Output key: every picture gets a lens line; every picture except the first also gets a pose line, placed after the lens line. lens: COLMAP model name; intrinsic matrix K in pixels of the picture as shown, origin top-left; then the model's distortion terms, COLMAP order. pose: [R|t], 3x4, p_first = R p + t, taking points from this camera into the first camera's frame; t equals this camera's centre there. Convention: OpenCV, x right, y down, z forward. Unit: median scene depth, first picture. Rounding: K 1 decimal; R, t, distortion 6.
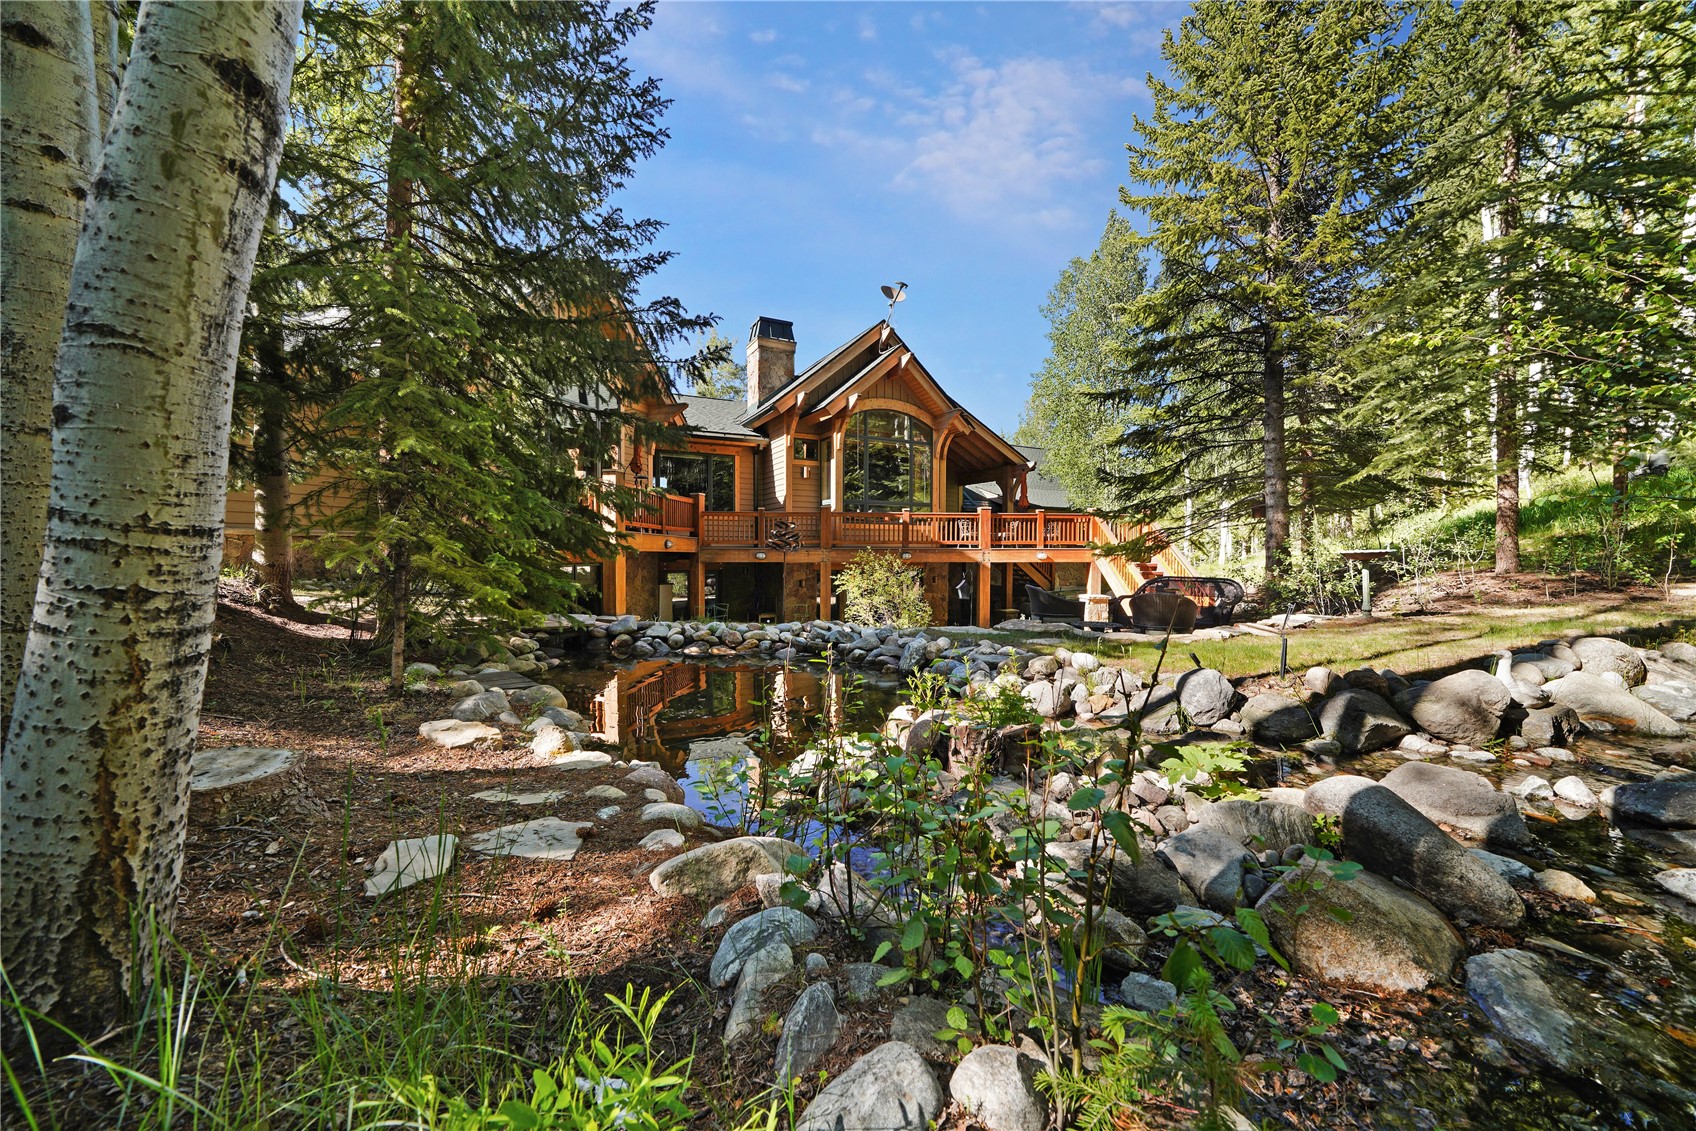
lens RADIAL K [[594.5, 0, 848.0], [0, 594.5, 565.5], [0, 0, 1]] dist [-0.019977, -0.000069]
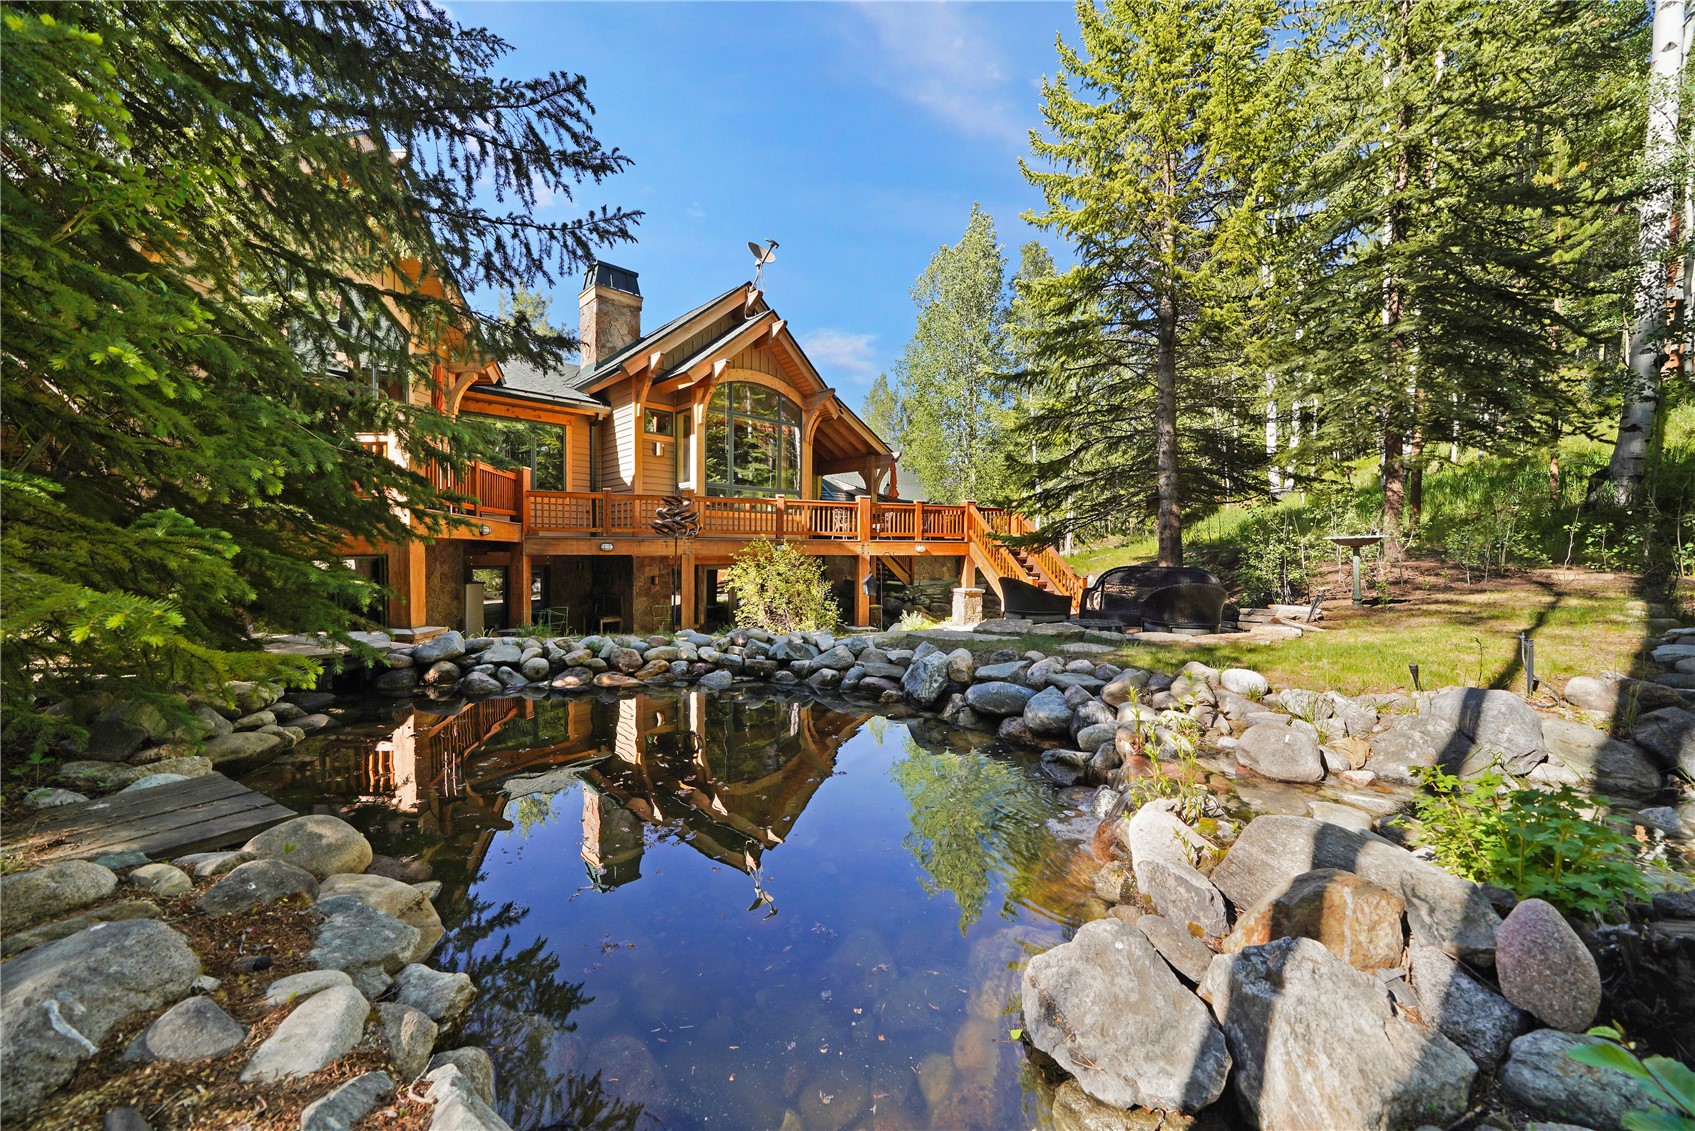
lens RADIAL K [[594.2, 0, 847.5], [0, 594.2, 565.5], [0, 0, 1]] dist [-0.019977, -0.000069]
pose [[0.956516, -0.004000, 0.291652, -0.065166], [0.002090, 0.999974, 0.006858, 0.004498], [-0.291671, -0.005950, 0.956500, 0.119959]]
